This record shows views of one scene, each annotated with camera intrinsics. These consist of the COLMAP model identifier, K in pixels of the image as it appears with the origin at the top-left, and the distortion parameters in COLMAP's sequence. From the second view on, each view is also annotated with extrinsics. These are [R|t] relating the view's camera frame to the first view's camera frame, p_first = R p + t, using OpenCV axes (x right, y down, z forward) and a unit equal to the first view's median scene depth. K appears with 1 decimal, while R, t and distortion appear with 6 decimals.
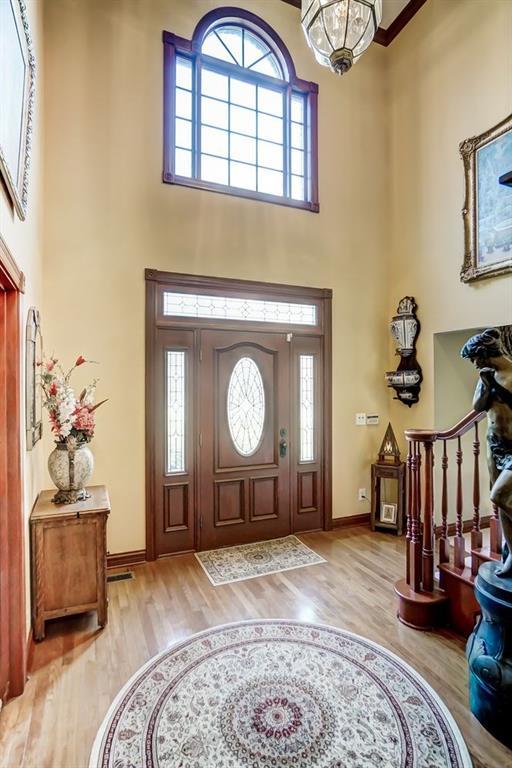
lens RADIAL K [[393.5, 0, 229.0], [0, 393.5, 375.1], [0, 0, 1]] dist [-0.041105, 0.016927]
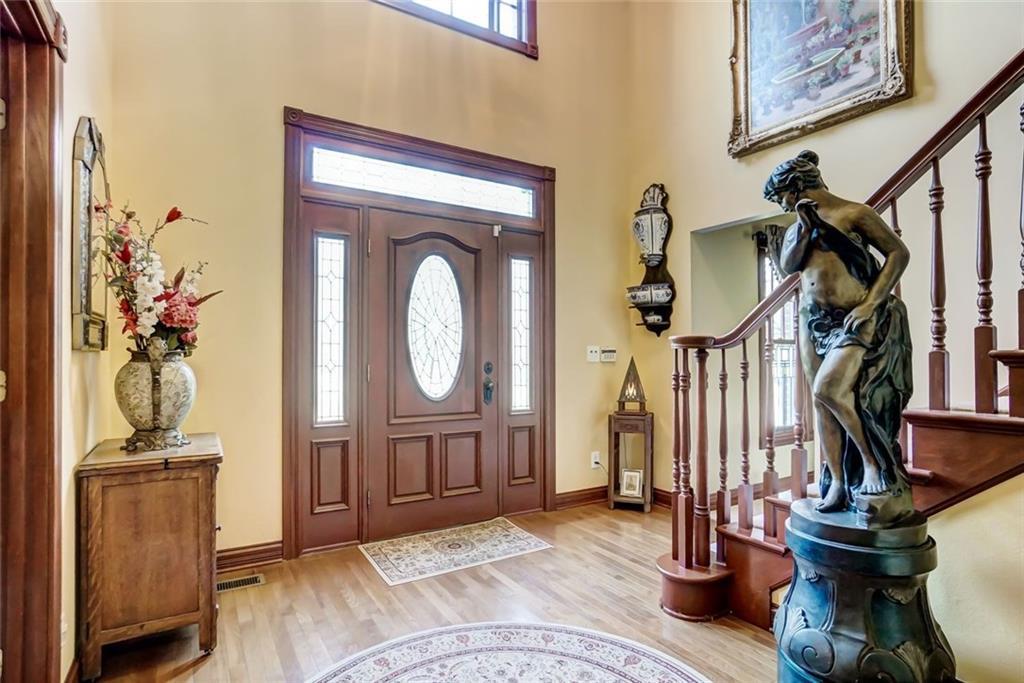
lens RADIAL K [[524.6, 0, 473.3], [0, 524.6, 338.9], [0, 0, 1]] dist [-0.041105, 0.016927]
pose [[0.990273, 0.001652, 0.139125, -0.017658], [0.000197, 0.999912, -0.013271, 0.110021], [-0.139135, 0.013169, 0.990186, 0.086775]]
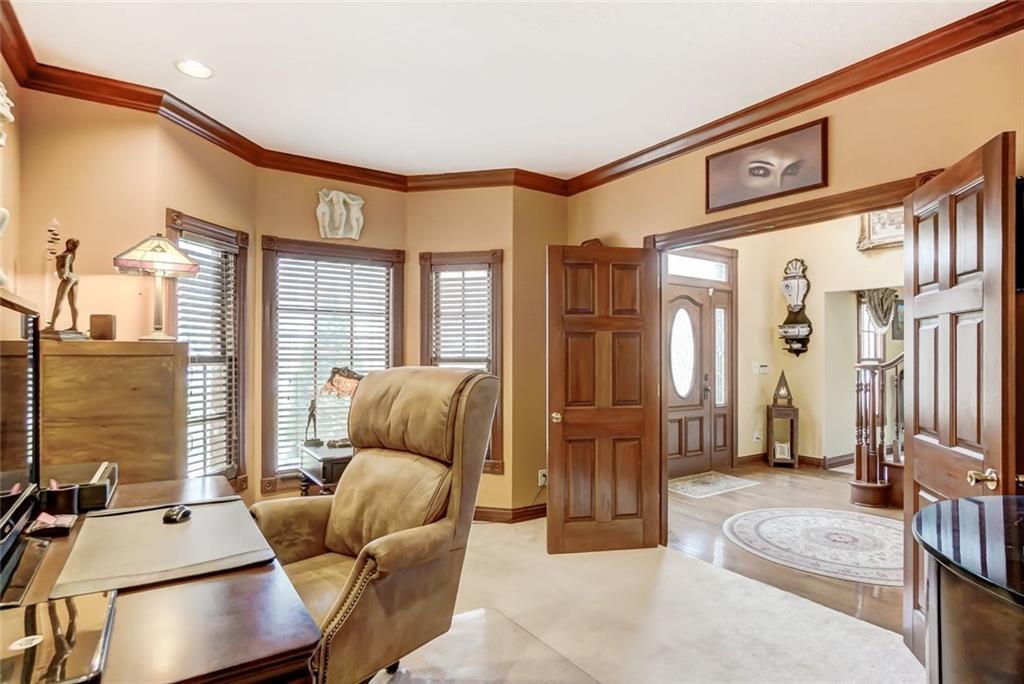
lens RADIAL K [[524.6, 0, 483.8], [0, 524.6, 339.2], [0, 0, 1]] dist [-0.041105, 0.016927]
pose [[0.986149, 0.007897, 0.165671, -0.745774], [-0.006035, 0.999913, -0.011735, 0.060317], [-0.165749, 0.010572, 0.986111, -0.363749]]
